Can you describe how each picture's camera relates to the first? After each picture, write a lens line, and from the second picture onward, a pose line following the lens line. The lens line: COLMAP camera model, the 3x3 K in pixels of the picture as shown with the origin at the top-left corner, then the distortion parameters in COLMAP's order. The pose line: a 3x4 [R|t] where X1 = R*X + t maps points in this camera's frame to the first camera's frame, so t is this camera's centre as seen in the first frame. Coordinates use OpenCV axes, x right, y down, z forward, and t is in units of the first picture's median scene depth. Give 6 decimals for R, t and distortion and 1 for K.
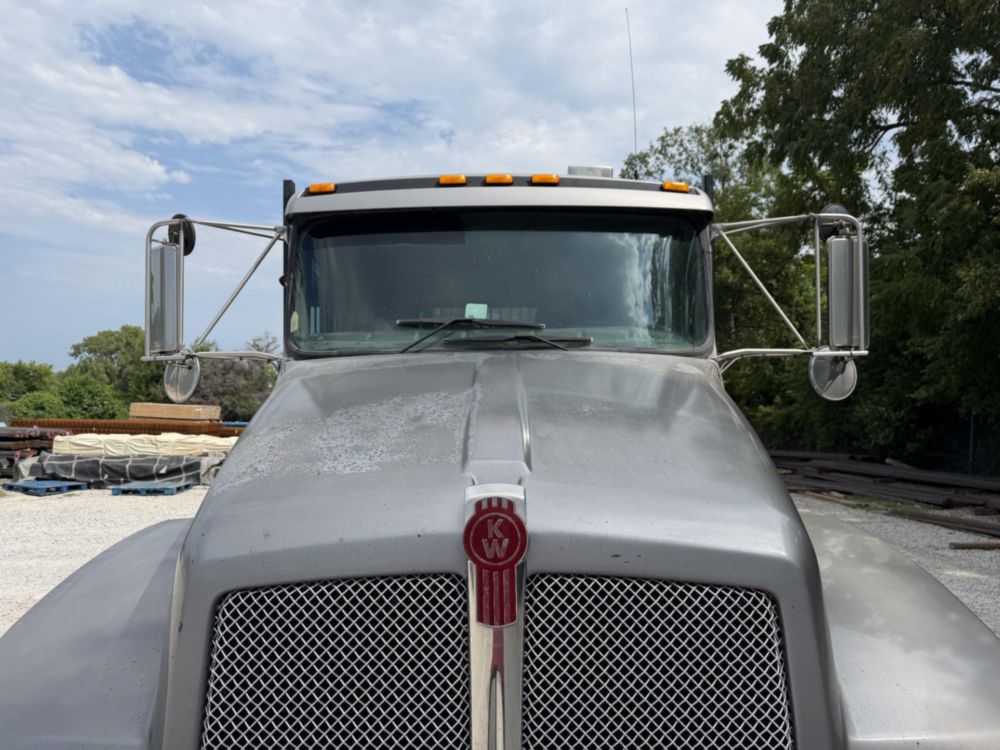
lens RADIAL K [[708.7, 0, 498.8], [0, 708.7, 378.3], [0, 0, 1]] dist [0.048489, -0.054590]
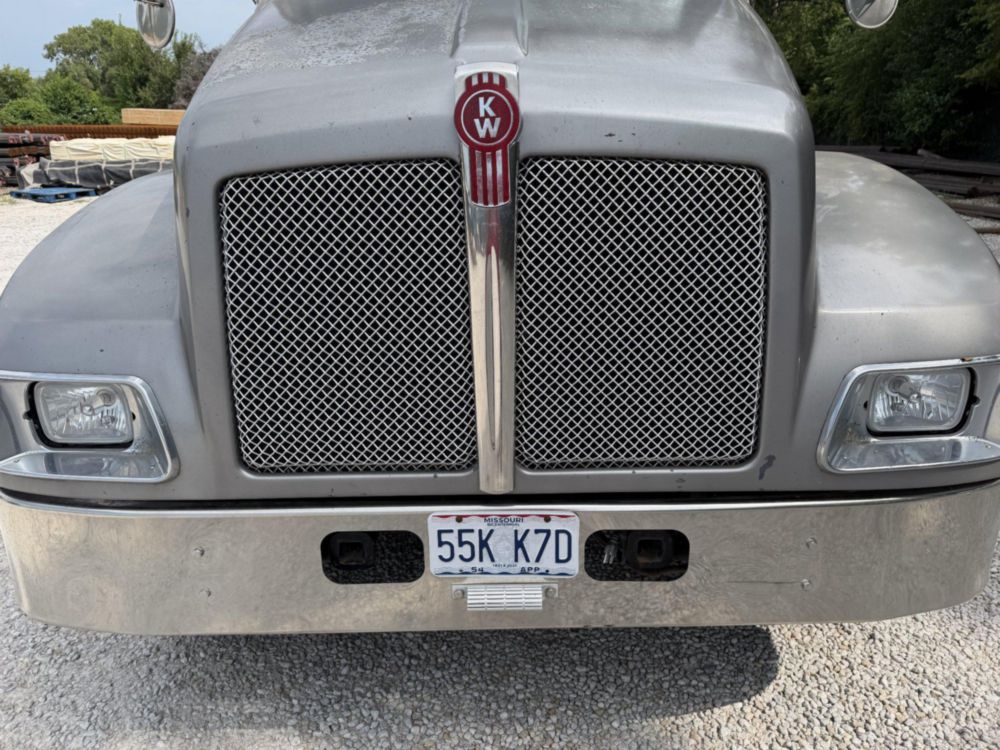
lens RADIAL K [[708.7, 0, 503.6], [0, 708.7, 381.0], [0, 0, 1]] dist [0.048489, -0.054590]
pose [[0.999738, -0.014130, -0.018029, 0.002453], [0.020067, 0.919802, 0.391870, 0.014089], [0.011046, -0.392129, 0.919844, -0.003929]]
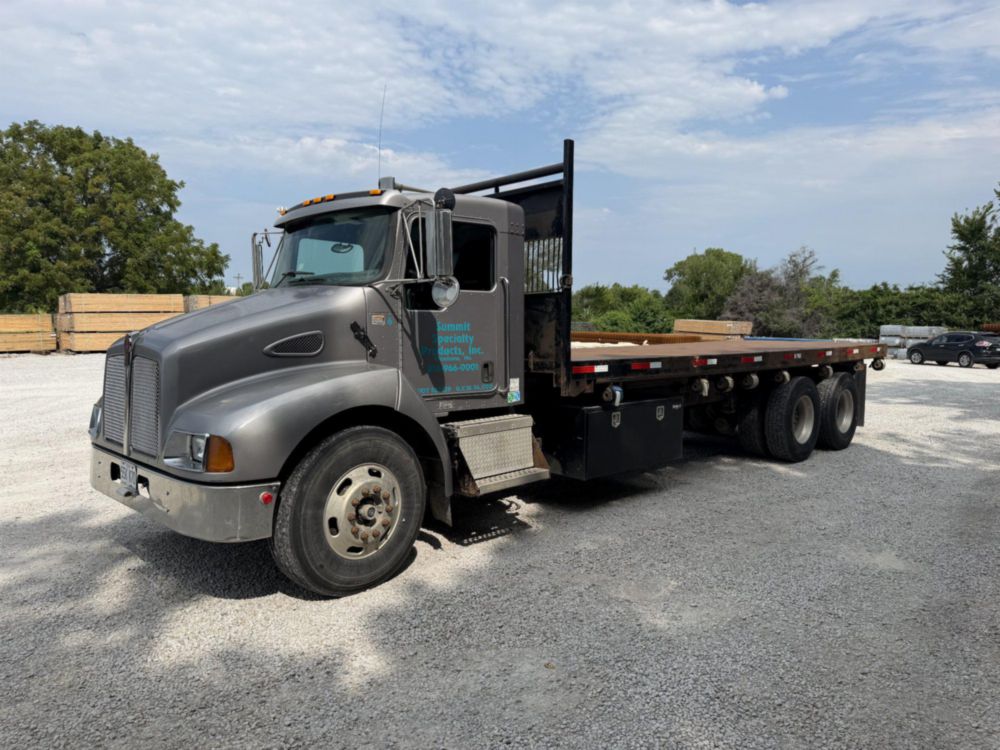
lens RADIAL K [[708.7, 0, 505.2], [0, 708.7, 372.1], [0, 0, 1]] dist [0.048489, -0.054590]
pose [[0.705211, 0.048189, -0.707358, 0.322139], [0.028019, 0.995014, 0.095720, 0.005285], [0.708444, -0.087322, 0.700344, -0.019509]]
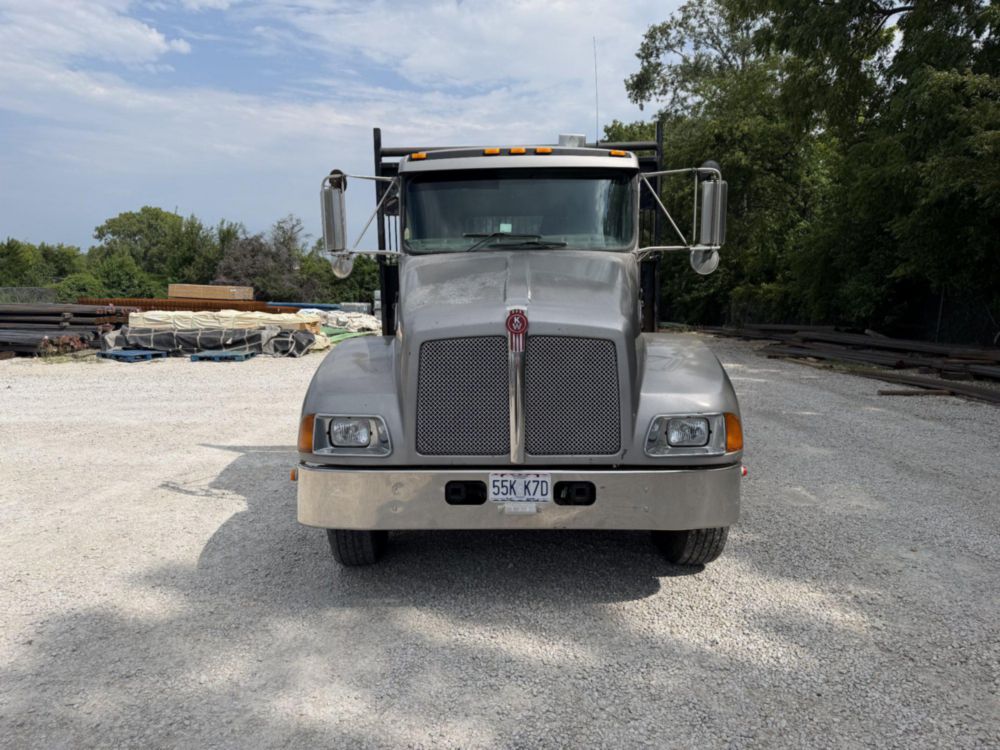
lens RADIAL K [[708.7, 0, 502.9], [0, 708.7, 371.7], [0, 0, 1]] dist [0.048489, -0.054590]
pose [[0.999776, -0.003328, -0.020917, -0.000224], [0.006583, 0.987489, 0.157548, -0.002653], [0.020131, -0.157650, 0.987290, -0.150803]]
